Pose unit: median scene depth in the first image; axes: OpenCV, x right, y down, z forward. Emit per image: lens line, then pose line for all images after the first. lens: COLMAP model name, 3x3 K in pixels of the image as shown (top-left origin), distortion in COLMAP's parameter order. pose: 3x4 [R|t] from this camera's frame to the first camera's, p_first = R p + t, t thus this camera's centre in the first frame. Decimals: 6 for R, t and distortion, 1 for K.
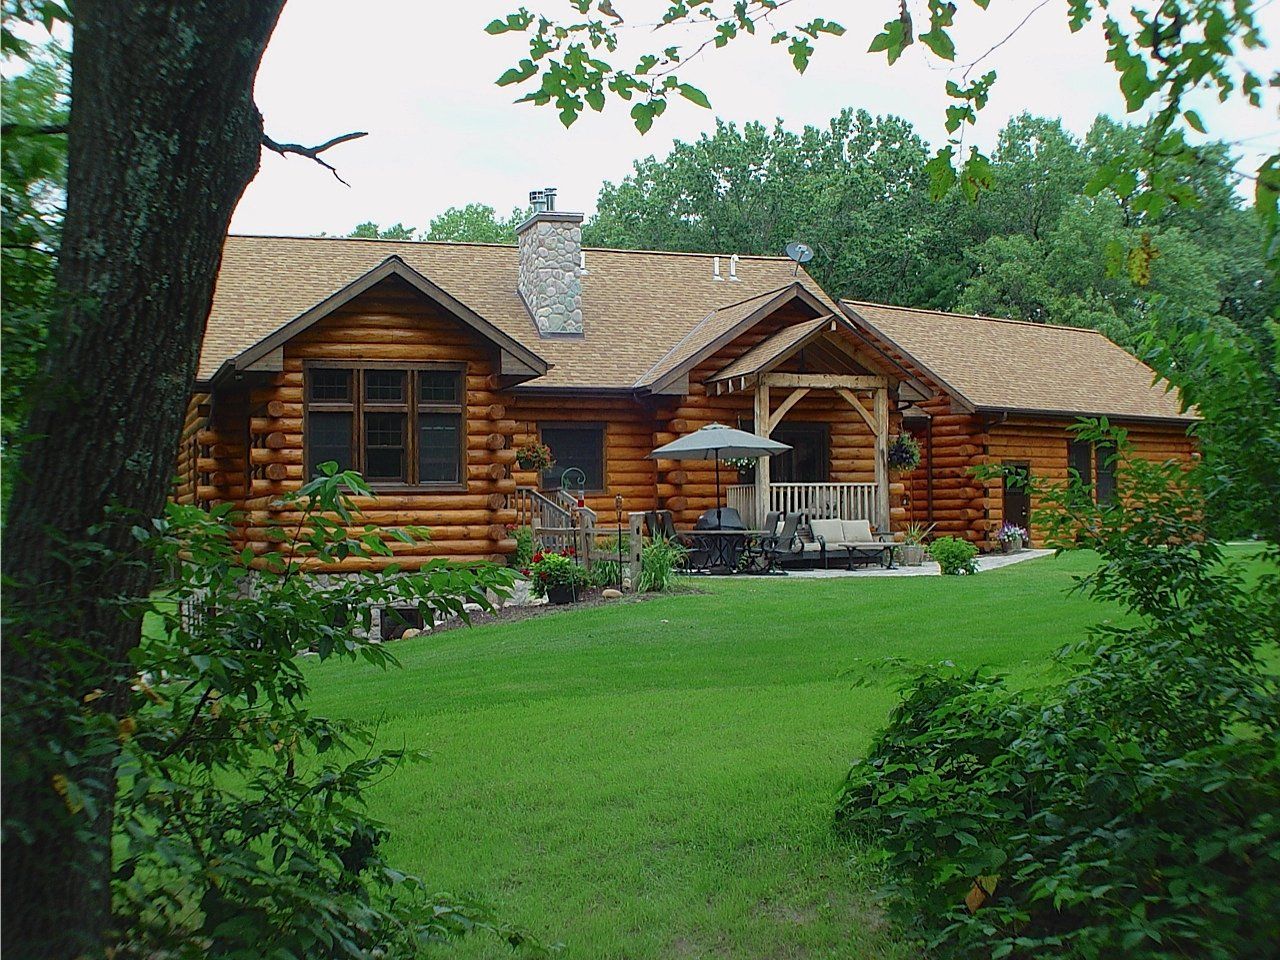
lens RADIAL K [[1497.3, 0, 640.0], [0, 1497.3, 480.0], [0, 0, 1]] dist [-0.206853, 0.002994]
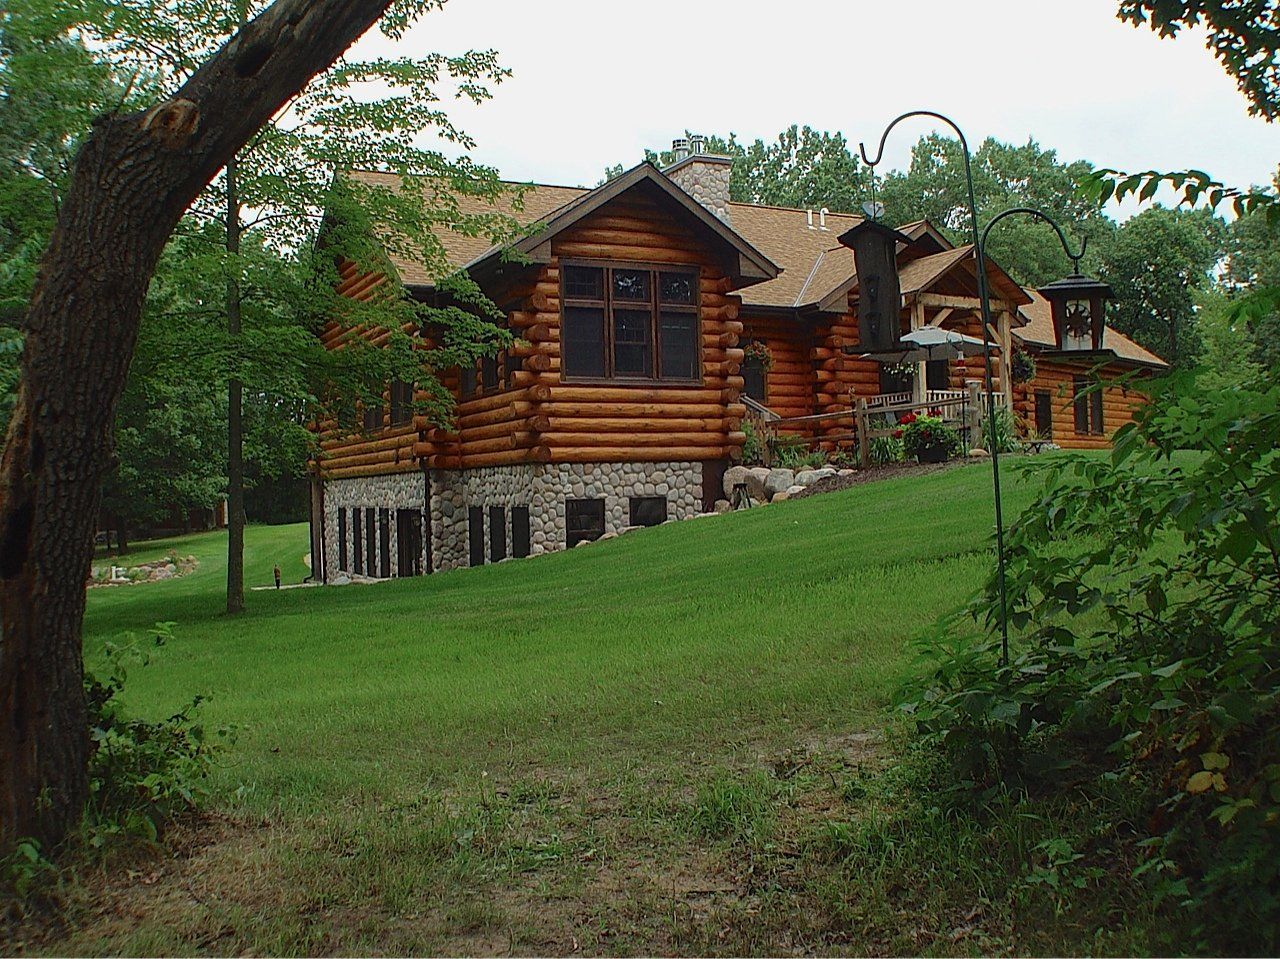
lens RADIAL K [[1182.1, 0, 640.0], [0, 1182.1, 479.5], [0, 0, 1]] dist [-0.284453, 0.099690]
pose [[0.993368, -0.011089, 0.114438, -0.257385], [0.008888, 0.999766, 0.019733, 0.056786], [-0.114630, -0.018585, 0.993234, 0.170951]]
